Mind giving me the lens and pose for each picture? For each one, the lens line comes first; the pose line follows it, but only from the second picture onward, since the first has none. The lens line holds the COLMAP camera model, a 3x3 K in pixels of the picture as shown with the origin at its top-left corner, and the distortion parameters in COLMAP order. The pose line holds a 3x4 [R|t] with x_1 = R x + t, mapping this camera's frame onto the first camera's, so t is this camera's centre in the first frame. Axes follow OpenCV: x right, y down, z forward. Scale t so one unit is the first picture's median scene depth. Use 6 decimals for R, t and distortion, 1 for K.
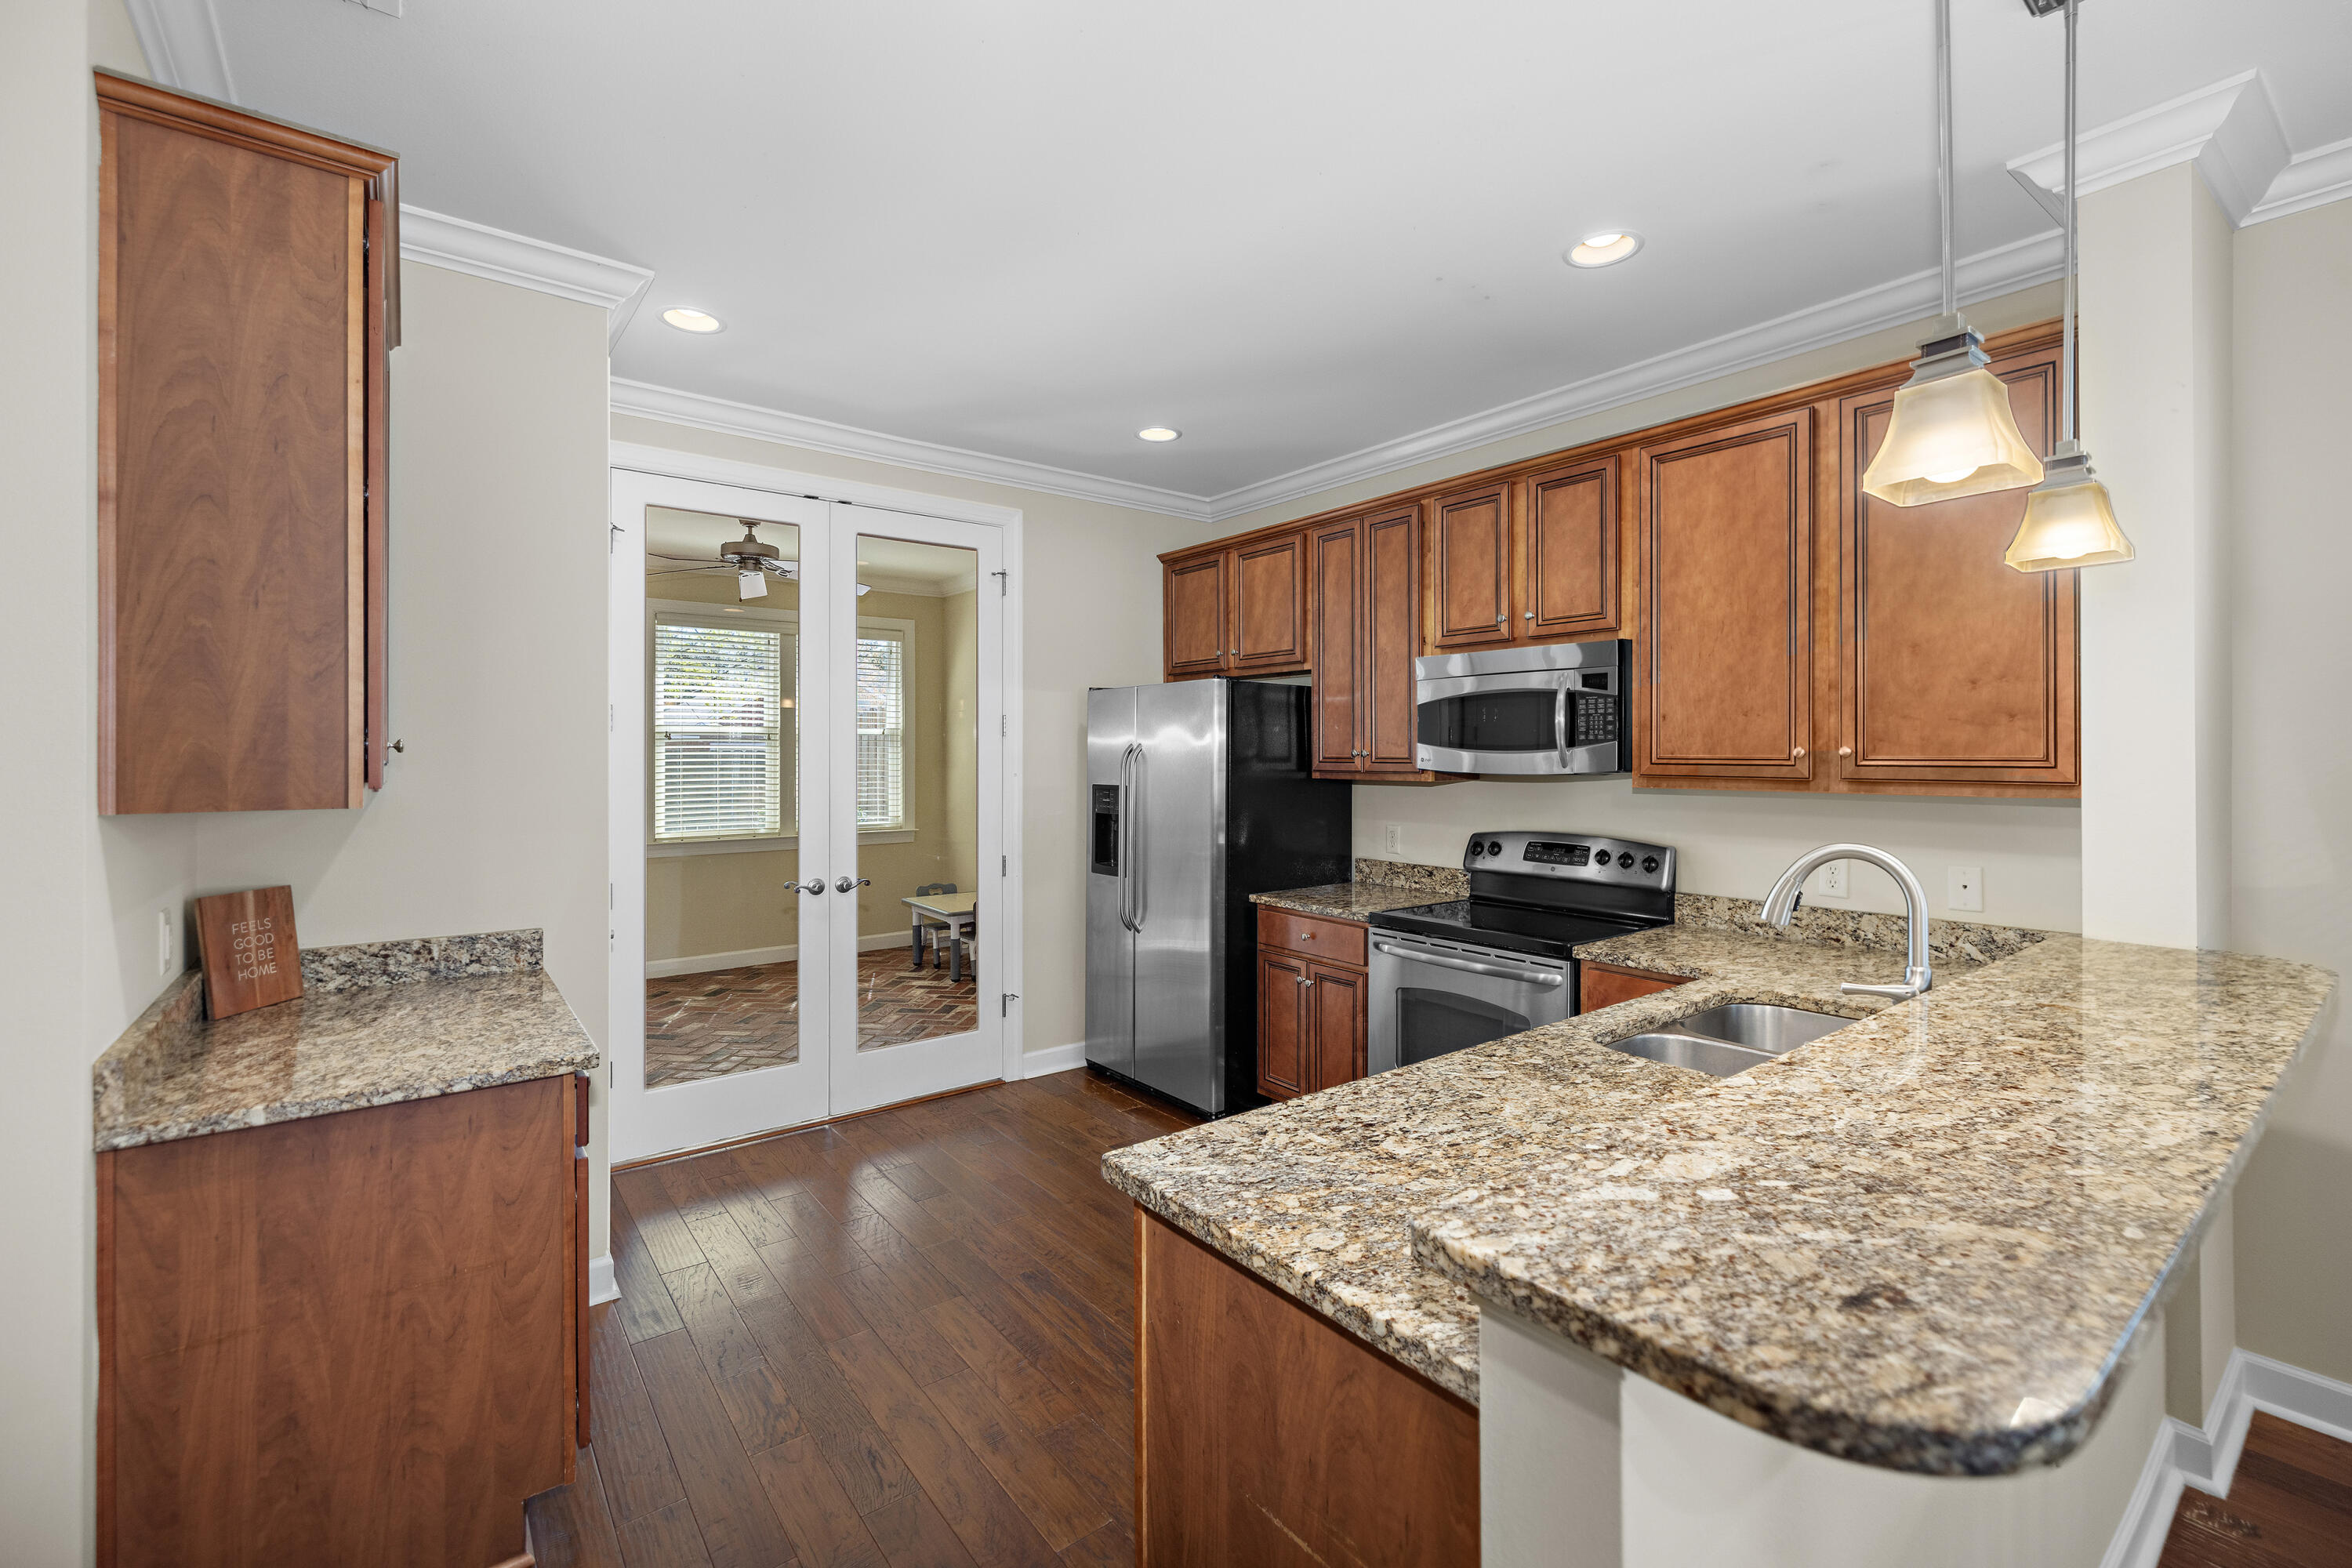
lens RADIAL K [[989.1, 0, 1179.8], [0, 989.1, 756.8], [0, 0, 1]] dist [0.000853, -0.000045]
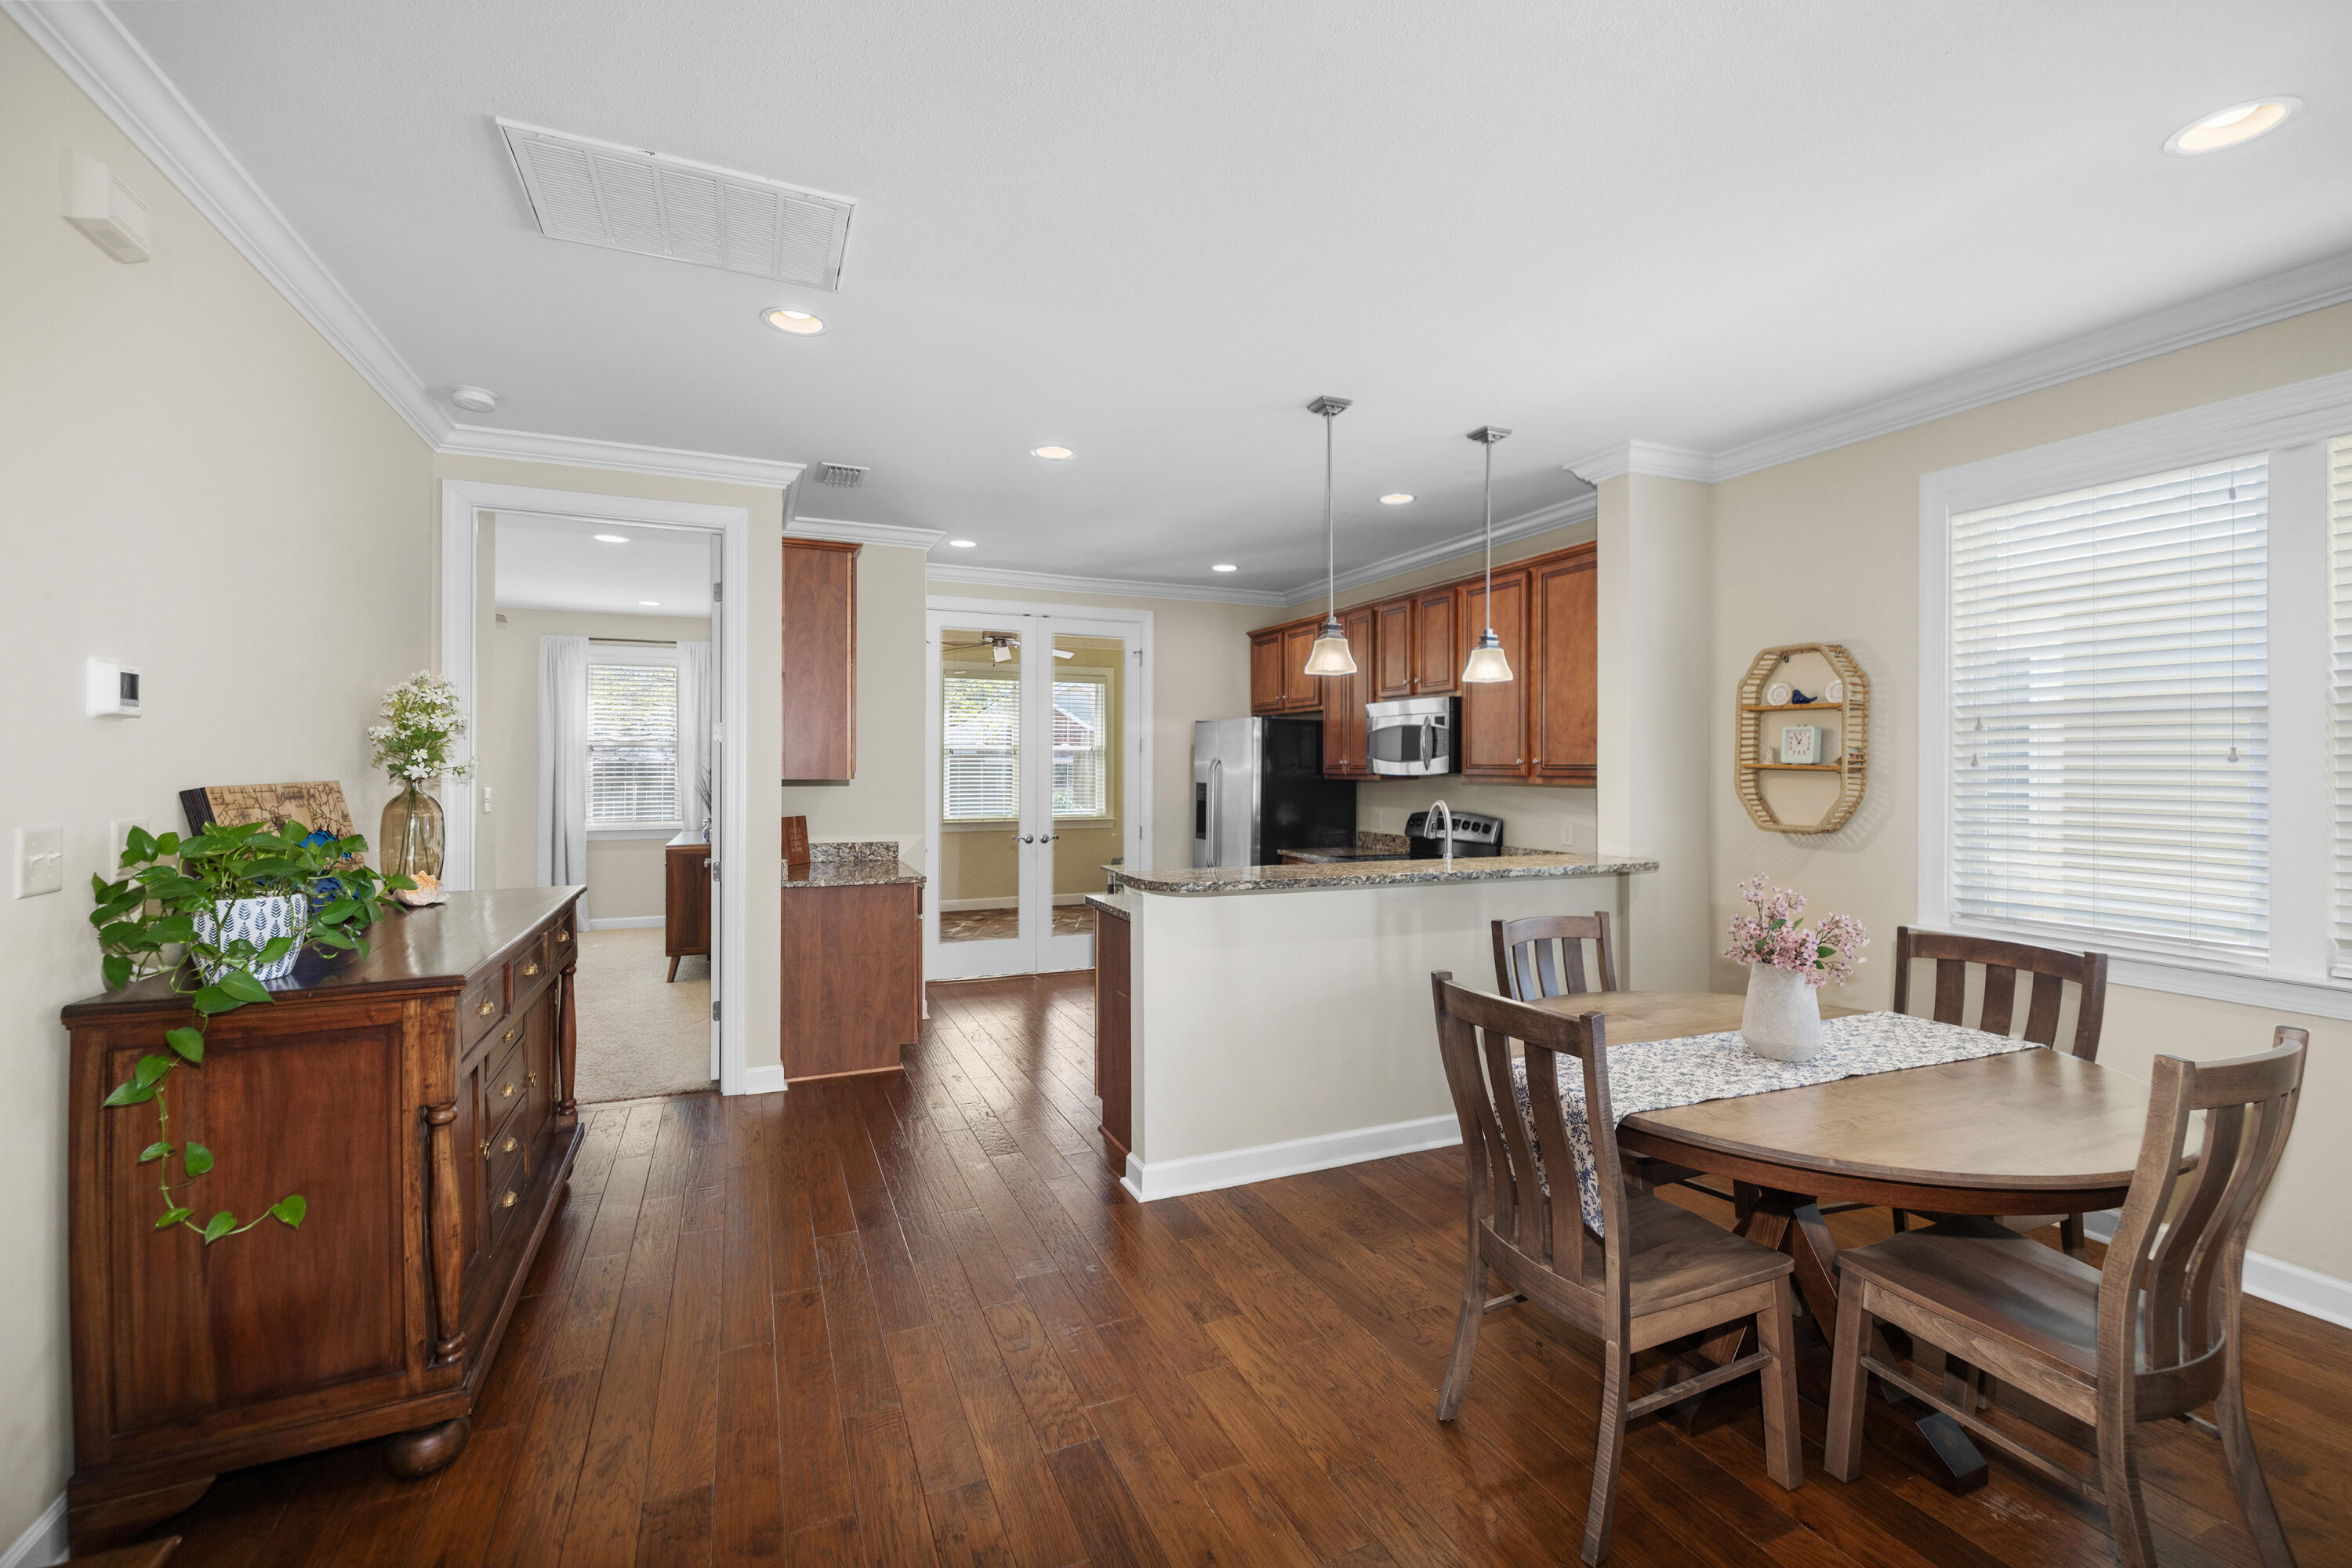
lens RADIAL K [[989.1, 0, 1178.5], [0, 989.1, 772.0], [0, 0, 1]] dist [0.000853, -0.000045]
pose [[0.968062, 0.004700, -0.250669, 0.400384], [-0.004345, 0.999989, 0.001972, 0.011746], [0.250675, -0.000820, 0.968071, -0.767373]]
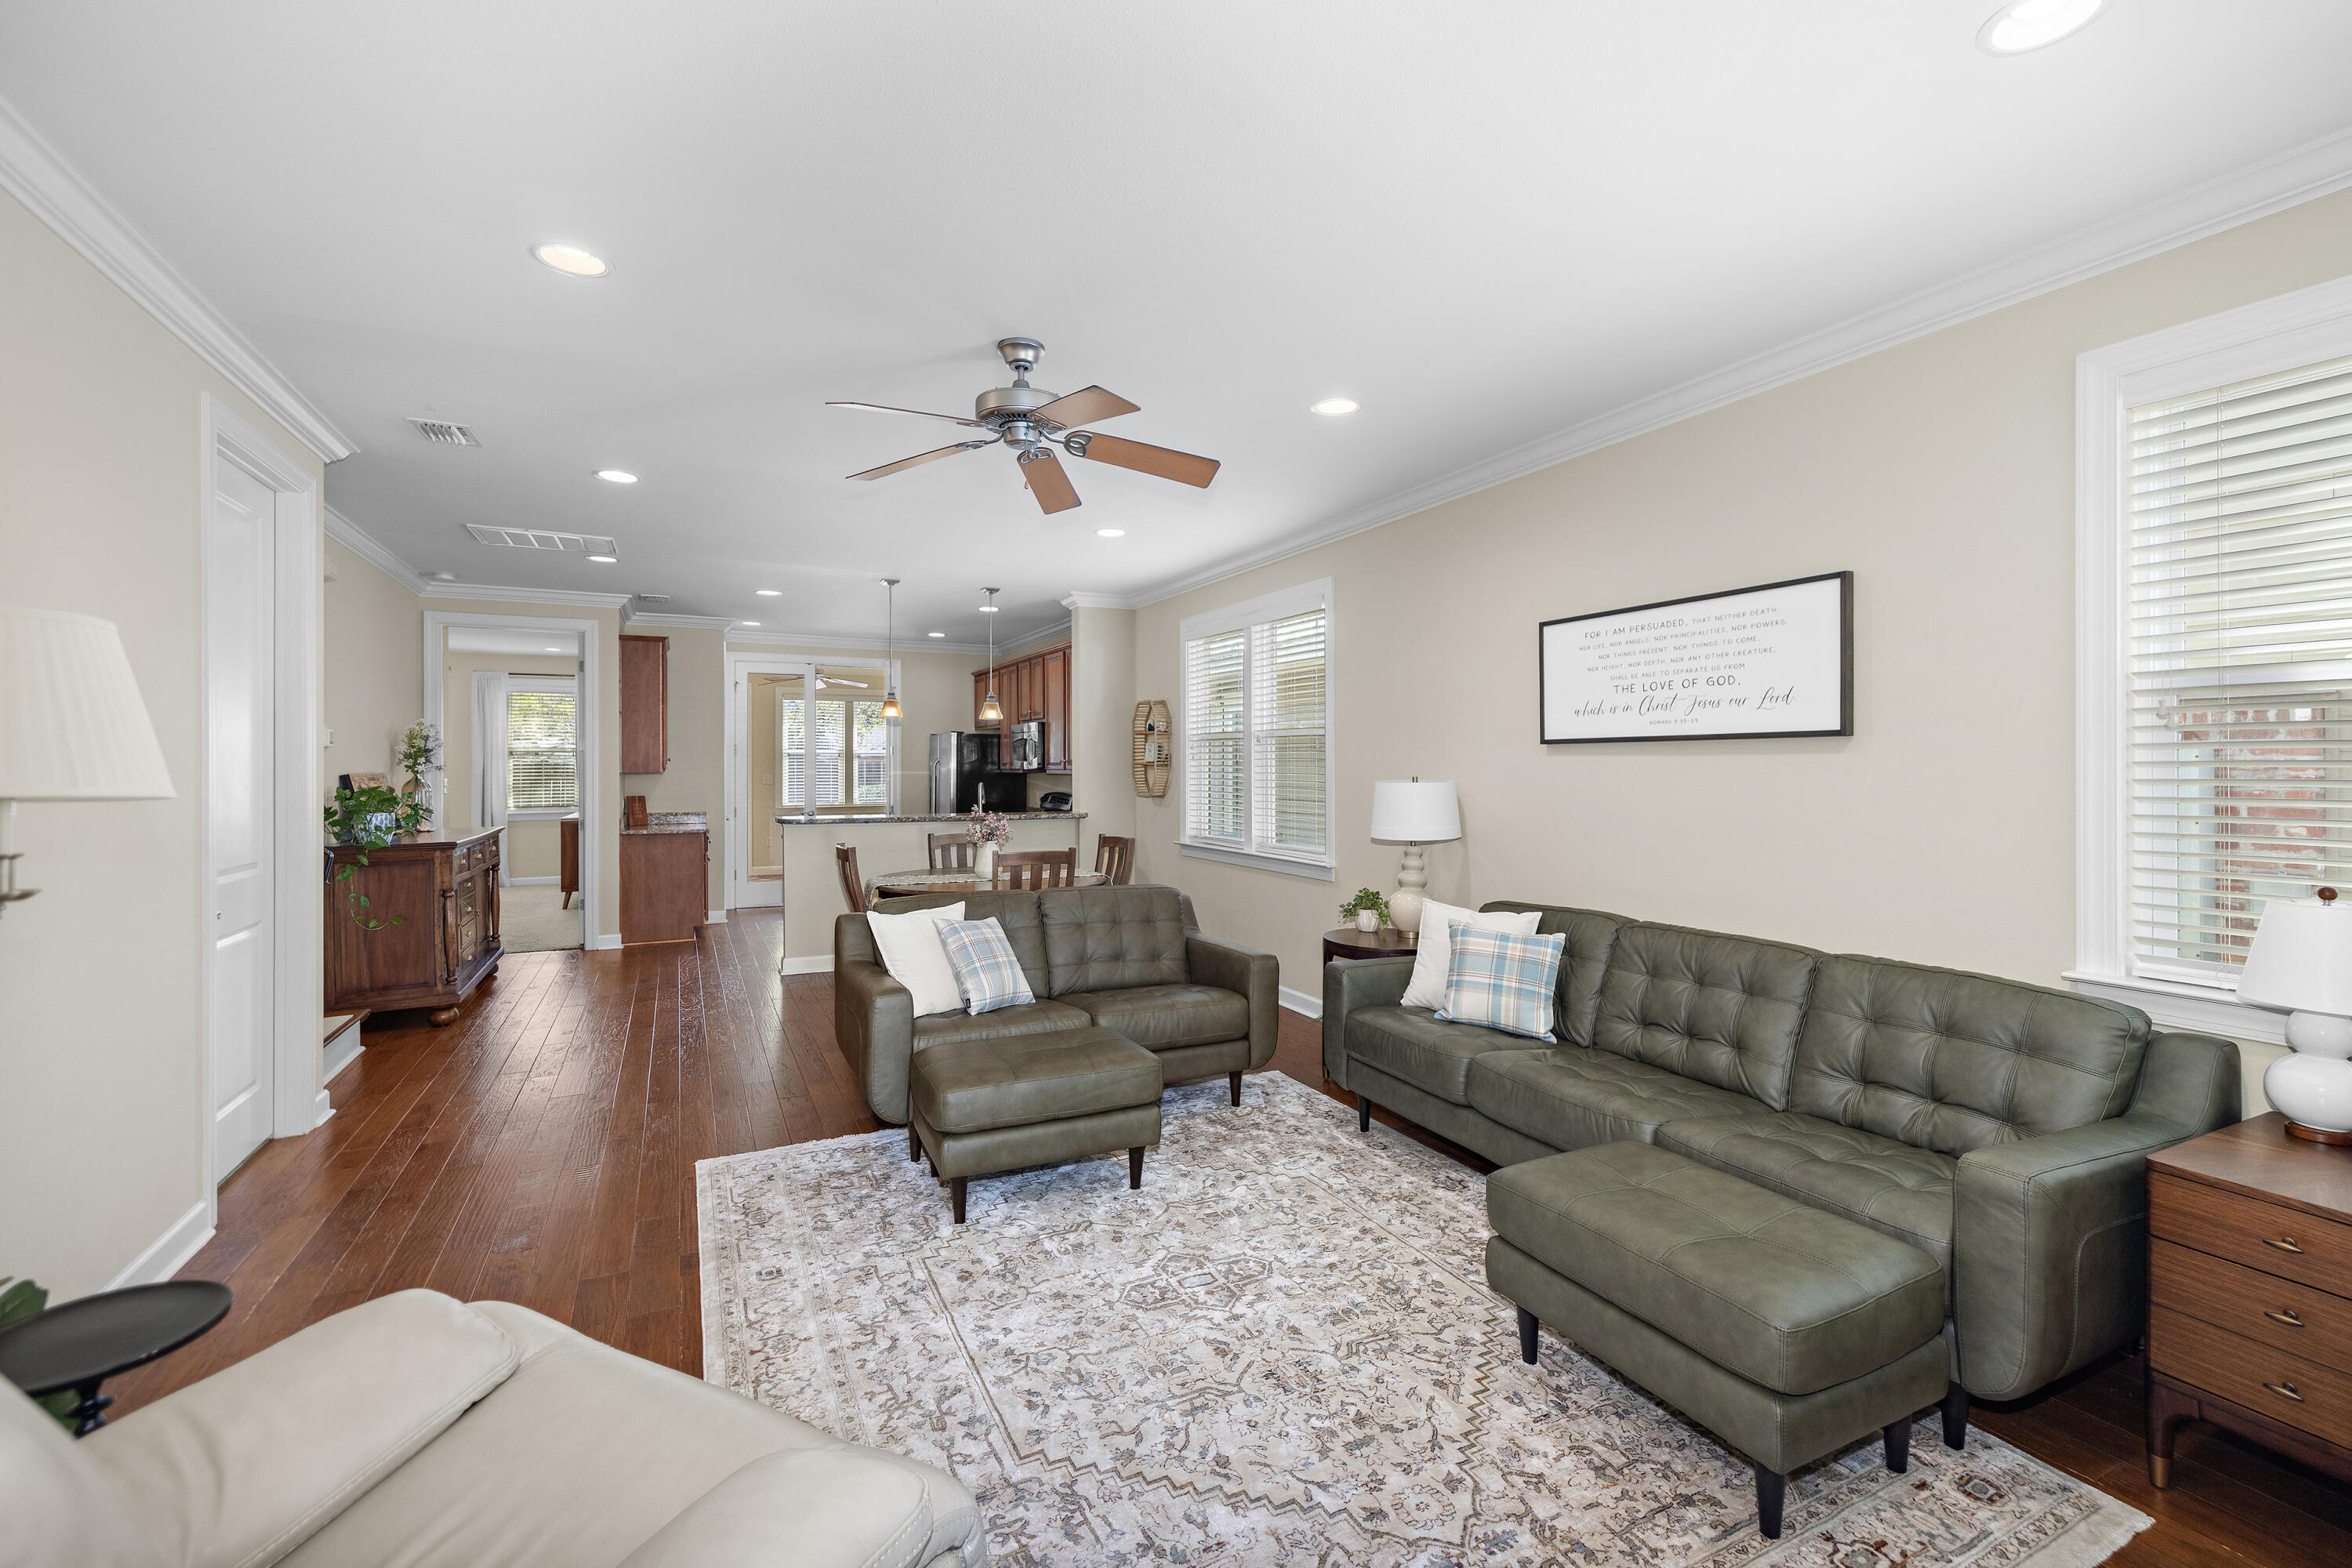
lens RADIAL K [[989.1, 0, 1171.9], [0, 989.1, 777.3], [0, 0, 1]] dist [0.000853, -0.000045]
pose [[0.979509, 0.001742, -0.201395, 1.355680], [-0.000305, 0.999974, 0.007165, 0.020101], [0.201402, -0.006956, 0.979484, -1.695304]]
